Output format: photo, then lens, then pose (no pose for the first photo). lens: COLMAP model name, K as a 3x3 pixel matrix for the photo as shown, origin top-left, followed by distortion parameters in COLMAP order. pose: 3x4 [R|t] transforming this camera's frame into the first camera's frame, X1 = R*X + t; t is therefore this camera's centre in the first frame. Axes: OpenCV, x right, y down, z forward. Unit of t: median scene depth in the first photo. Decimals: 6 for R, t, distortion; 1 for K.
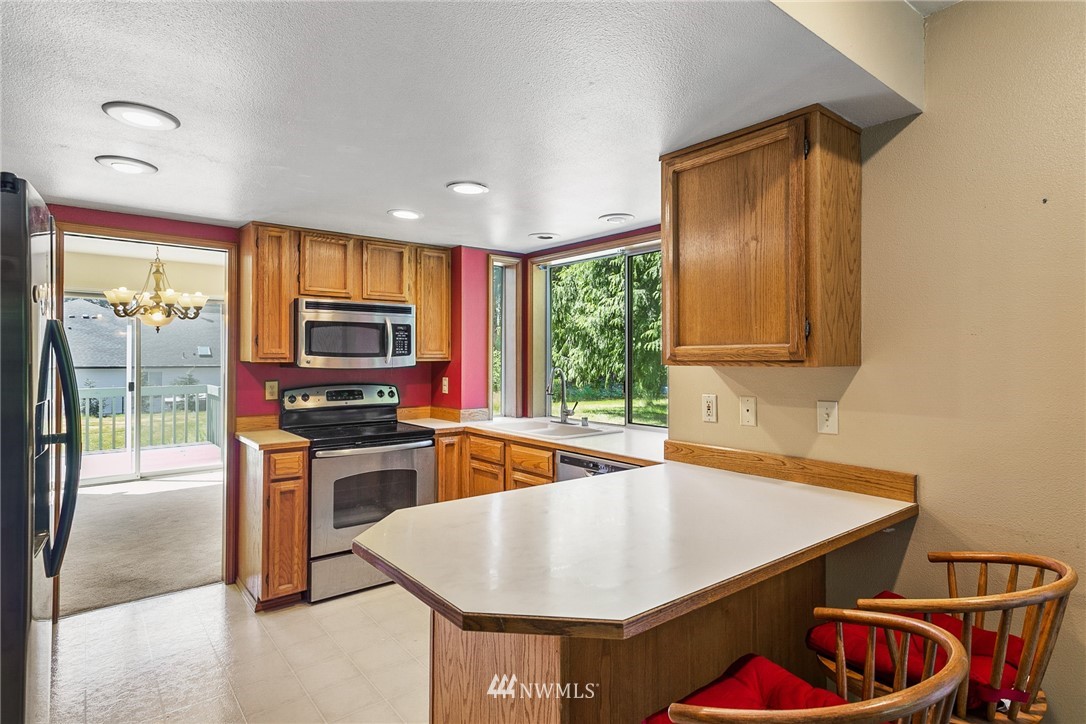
lens RADIAL K [[578.6, 0, 542.5], [0, 578.6, 353.2], [0, 0, 1]] dist [0.035172, 0.000524]
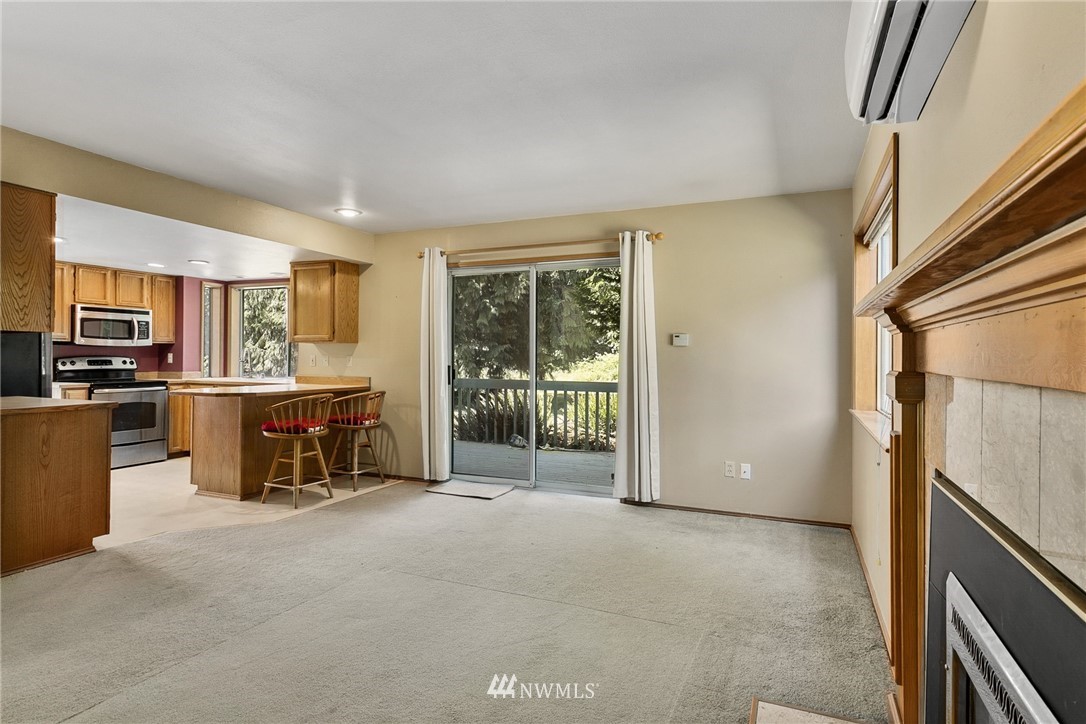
lens RADIAL K [[578.6, 0, 542.5], [0, 578.6, 353.2], [0, 0, 1]] dist [0.035172, 0.000524]
pose [[0.886786, 0.007545, 0.462120, 0.001600], [-0.009832, 0.999948, 0.002540, 0.028923], [-0.462077, -0.006796, 0.886814, -1.075423]]
